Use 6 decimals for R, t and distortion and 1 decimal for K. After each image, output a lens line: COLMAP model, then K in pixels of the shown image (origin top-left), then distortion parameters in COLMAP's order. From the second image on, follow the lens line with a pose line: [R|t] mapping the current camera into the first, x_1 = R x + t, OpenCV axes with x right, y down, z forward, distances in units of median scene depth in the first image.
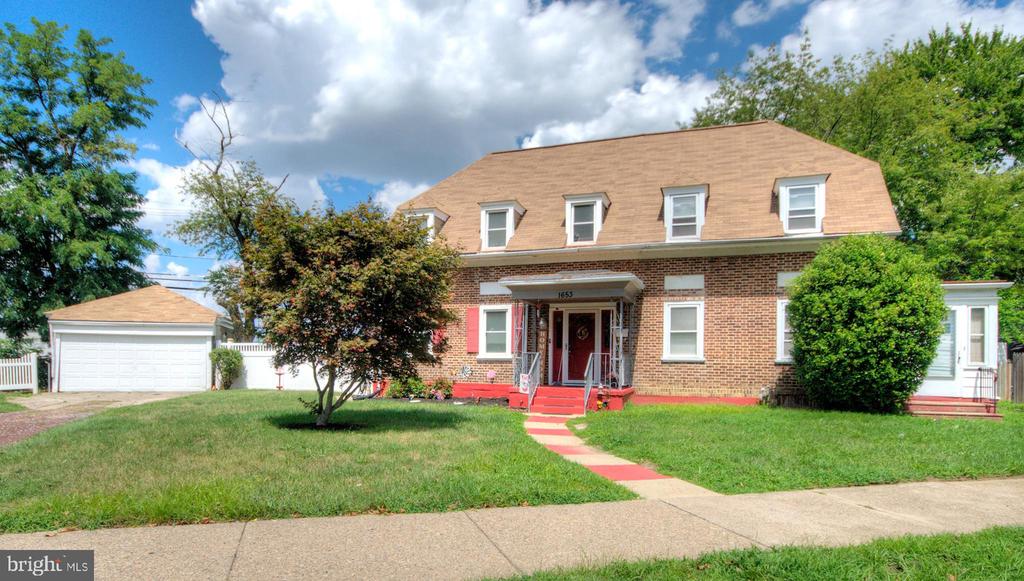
lens RADIAL K [[647.8, 0, 475.3], [0, 647.8, 357.3], [0, 0, 1]] dist [0.003472, -0.000668]
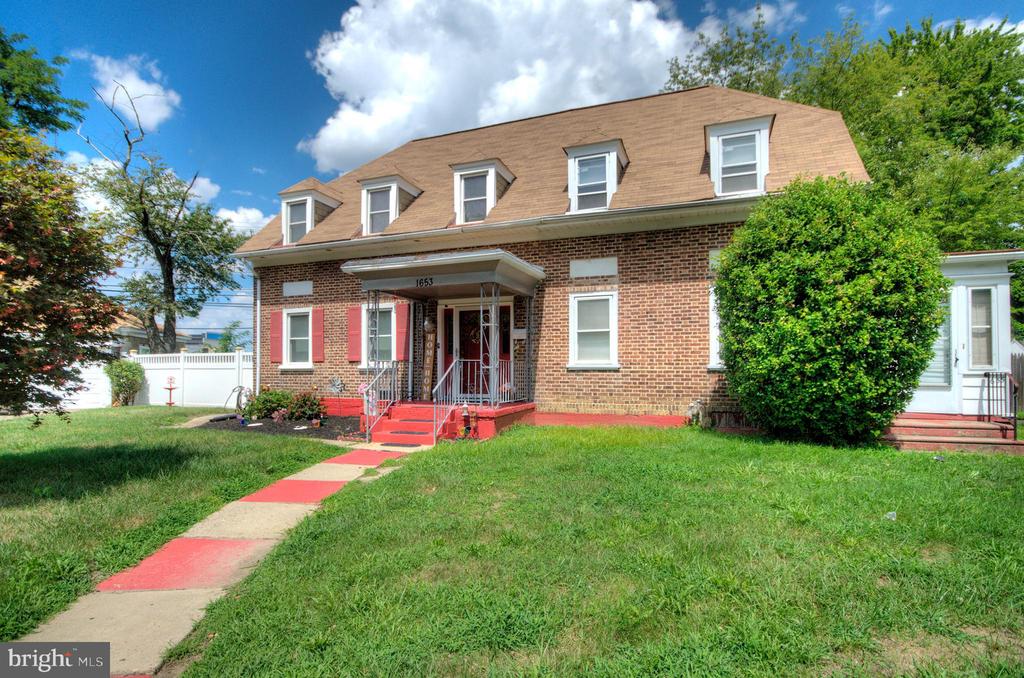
lens RADIAL K [[532.2, 0, 513.1], [0, 532.2, 360.6], [0, 0, 1]] dist [-0.000113, -0.000653]
pose [[0.999906, -0.013435, -0.002825, 0.221743], [0.013406, 0.999860, -0.010046, 0.001302], [0.002960, 0.010007, 0.999946, 0.354124]]
